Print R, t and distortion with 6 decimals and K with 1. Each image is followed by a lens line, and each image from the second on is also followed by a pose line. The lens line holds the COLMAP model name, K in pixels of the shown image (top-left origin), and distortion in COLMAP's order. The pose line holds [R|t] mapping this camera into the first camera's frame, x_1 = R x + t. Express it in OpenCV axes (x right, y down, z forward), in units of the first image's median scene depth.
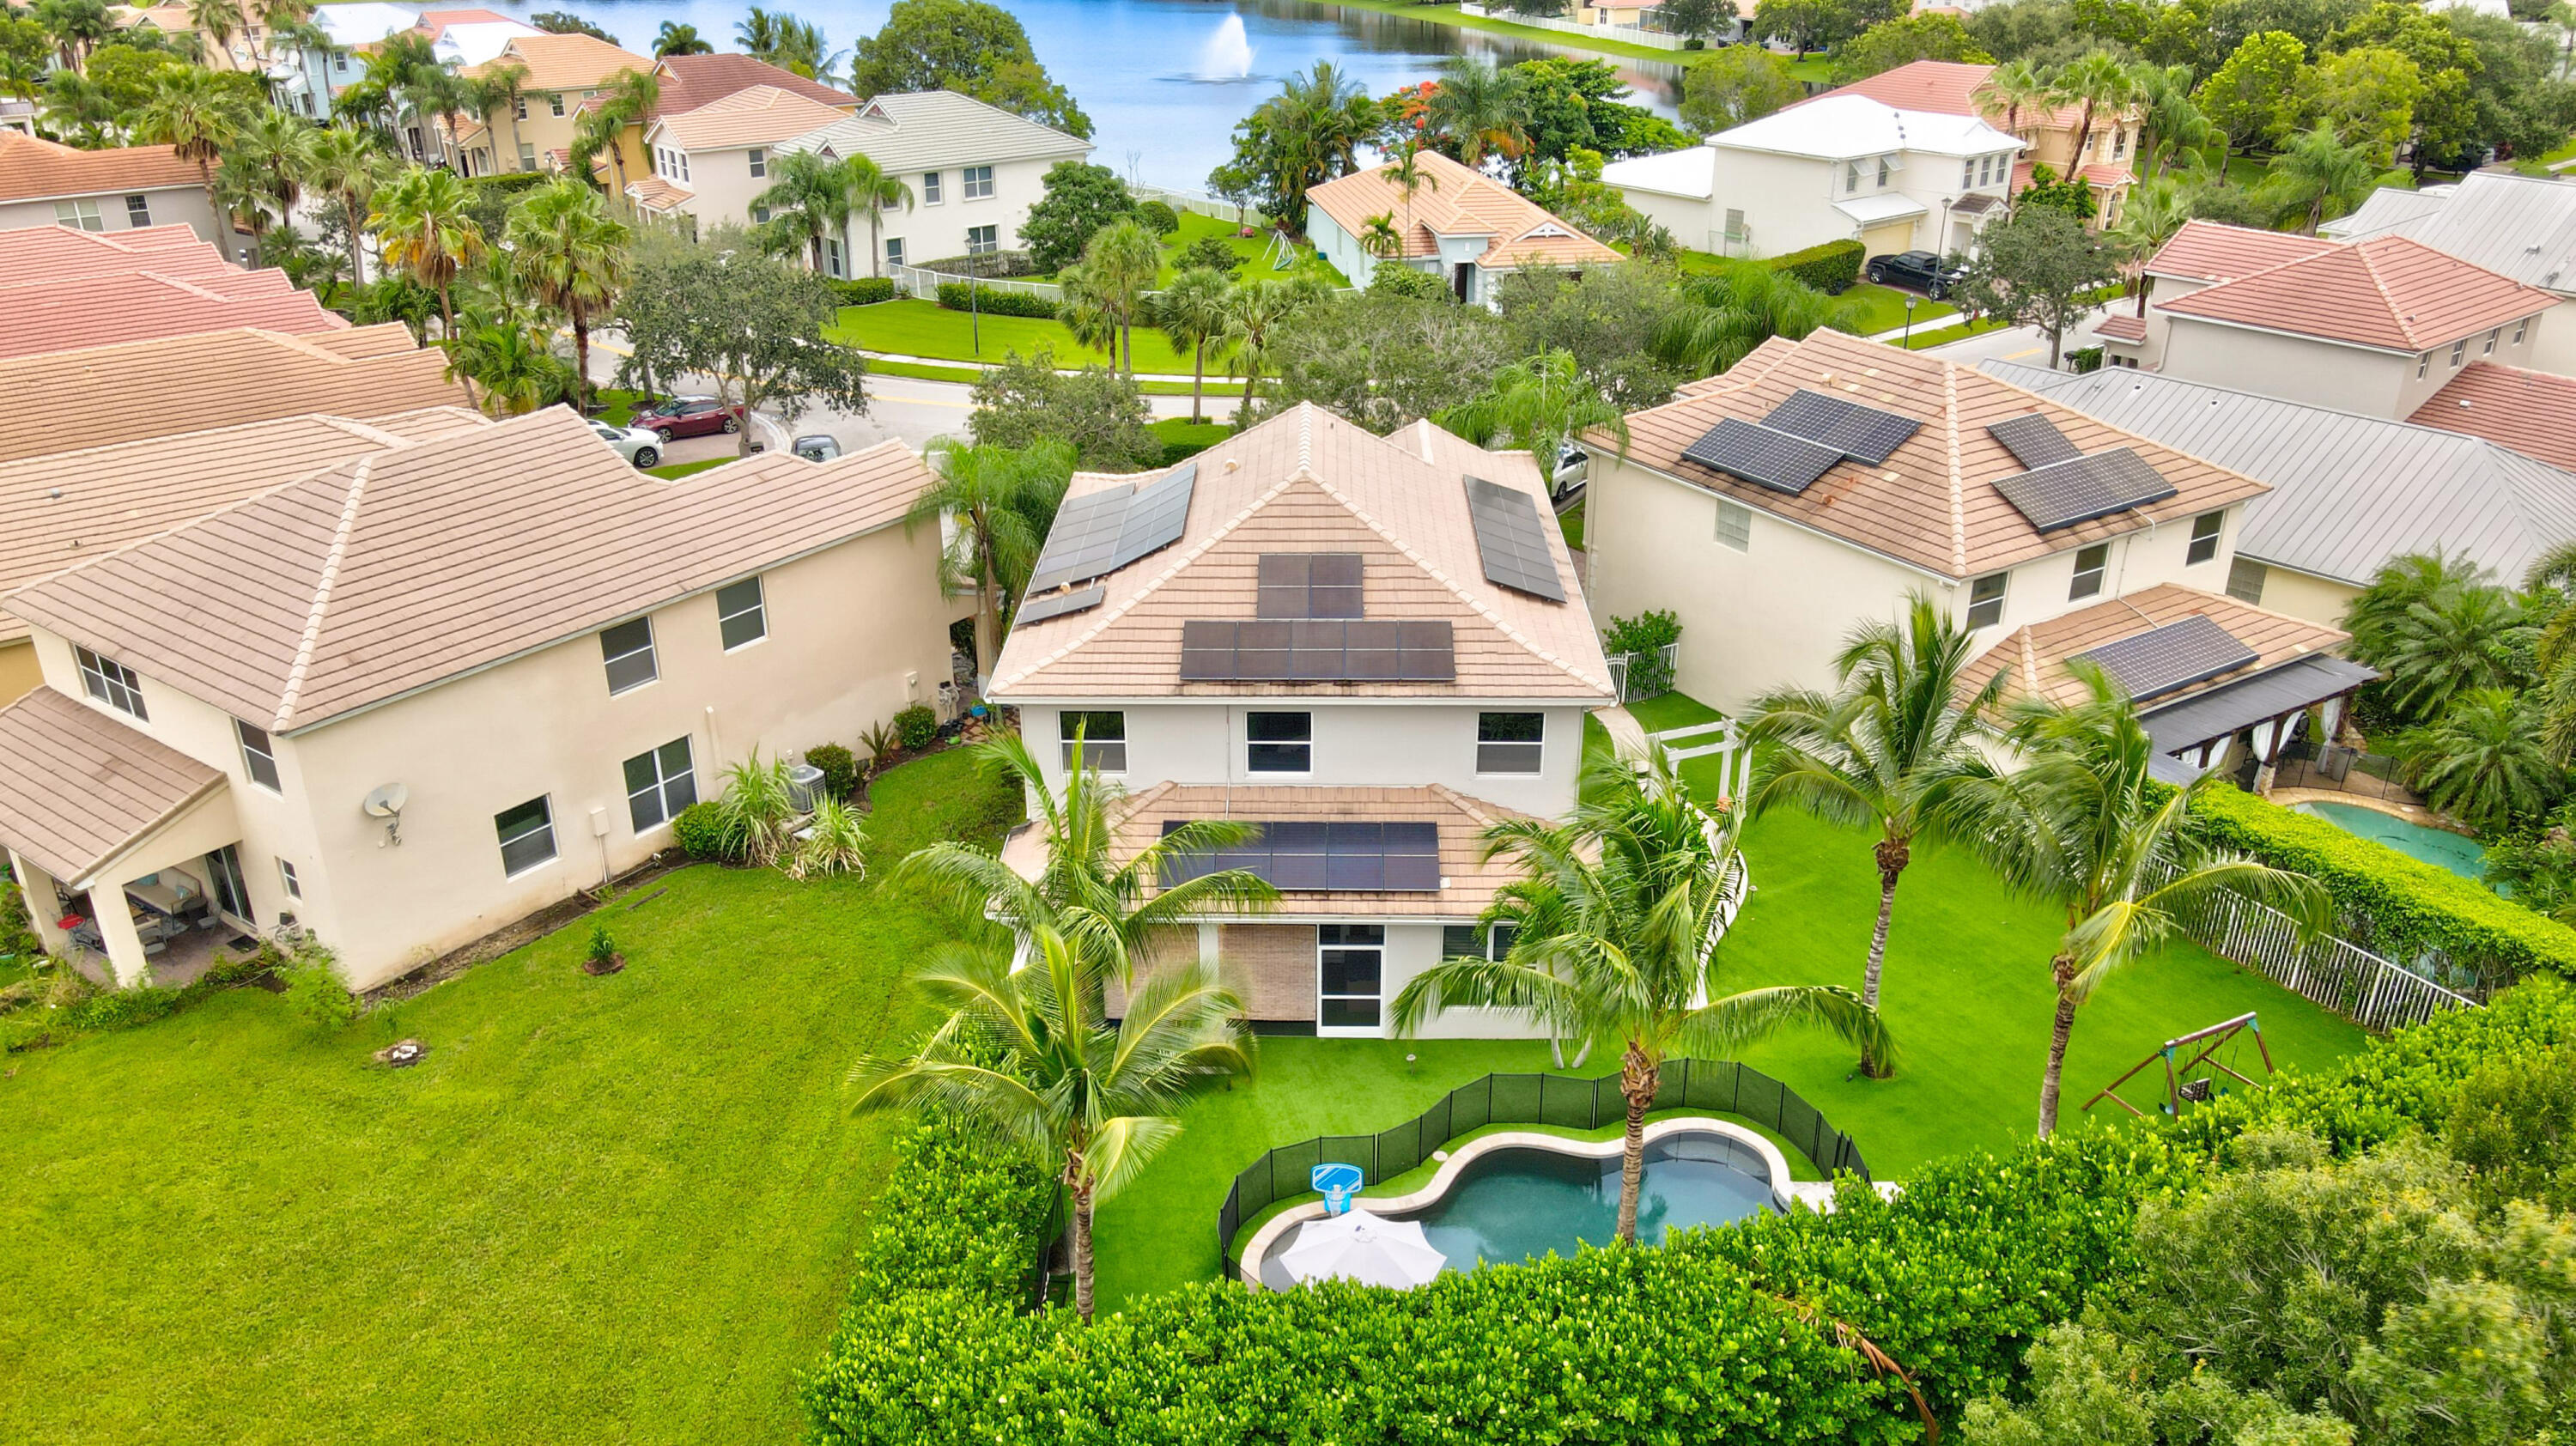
lens RADIAL K [[1920.2, 0, 1299.6], [0, 1920.2, 719.6], [0, 0, 1]] dist [-0.016100, 0.038392]
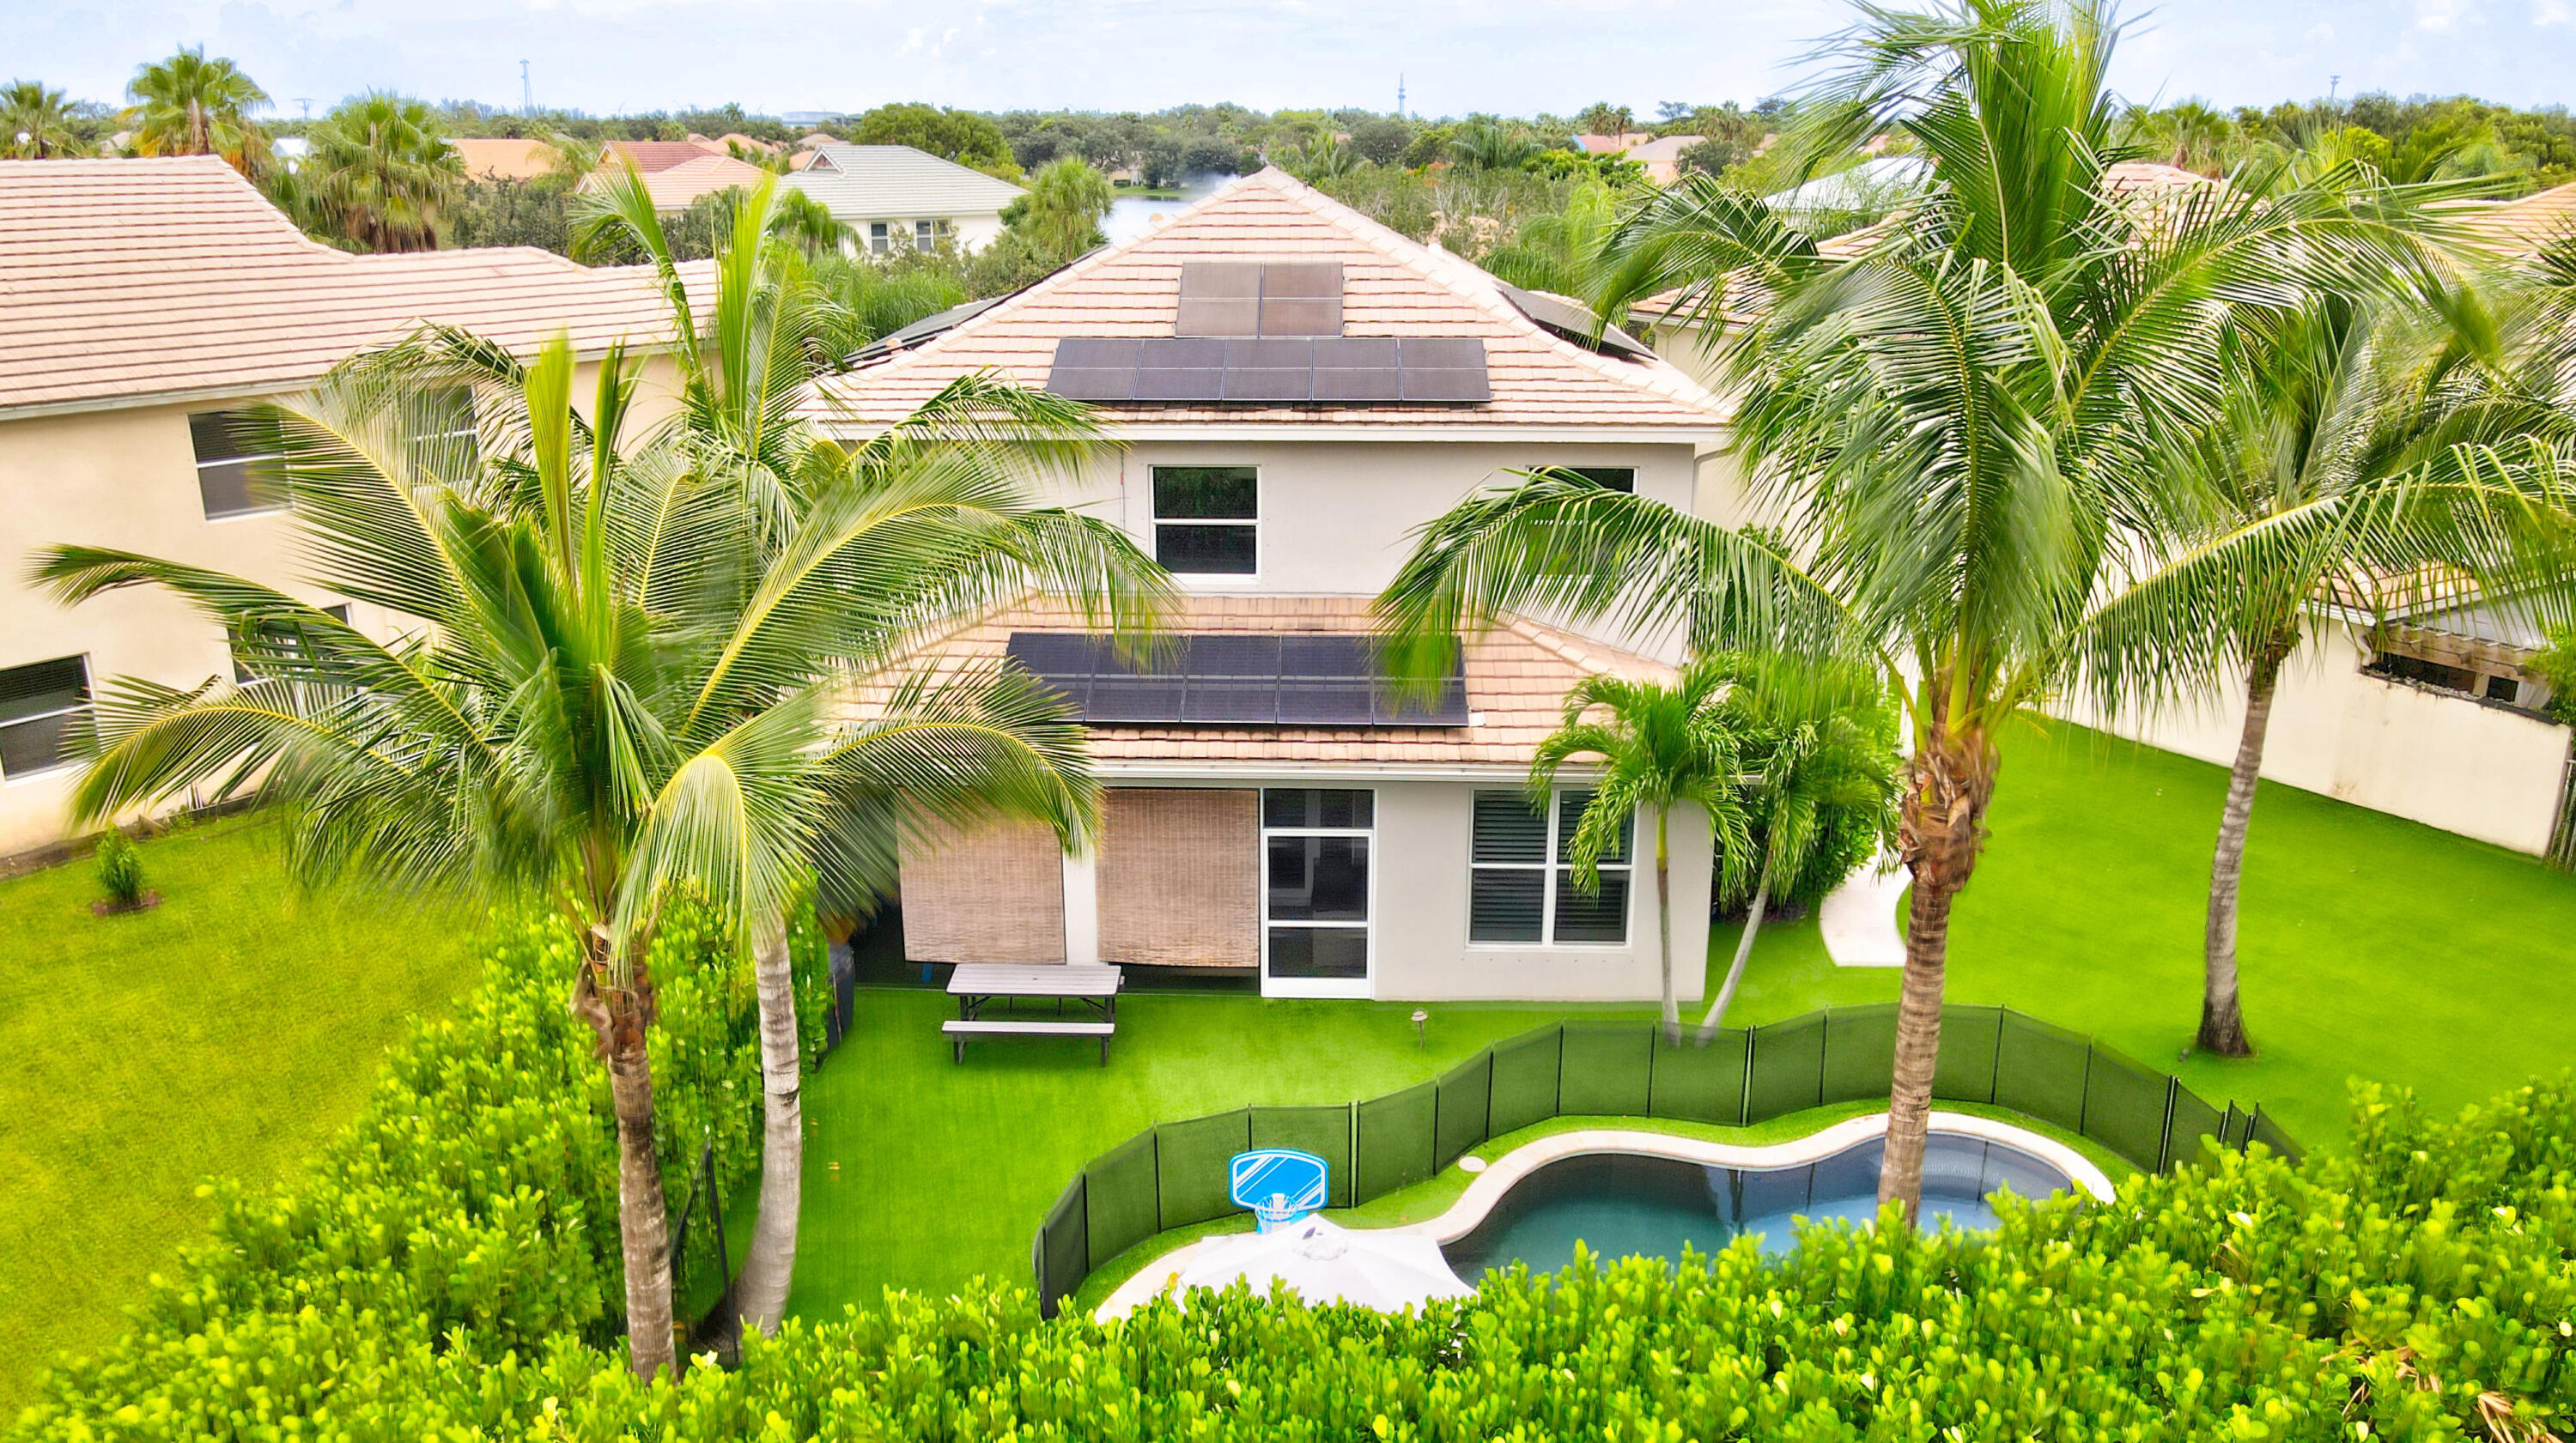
lens RADIAL K [[1919.9, 0, 1297.9], [0, 1919.9, 715.2], [0, 0, 1]] dist [-0.016100, 0.038392]
pose [[0.999952, 0.008225, -0.005276, 0.018990], [-0.008861, 0.990857, -0.134627, 0.130326], [0.004120, 0.134667, 0.990882, 0.327768]]
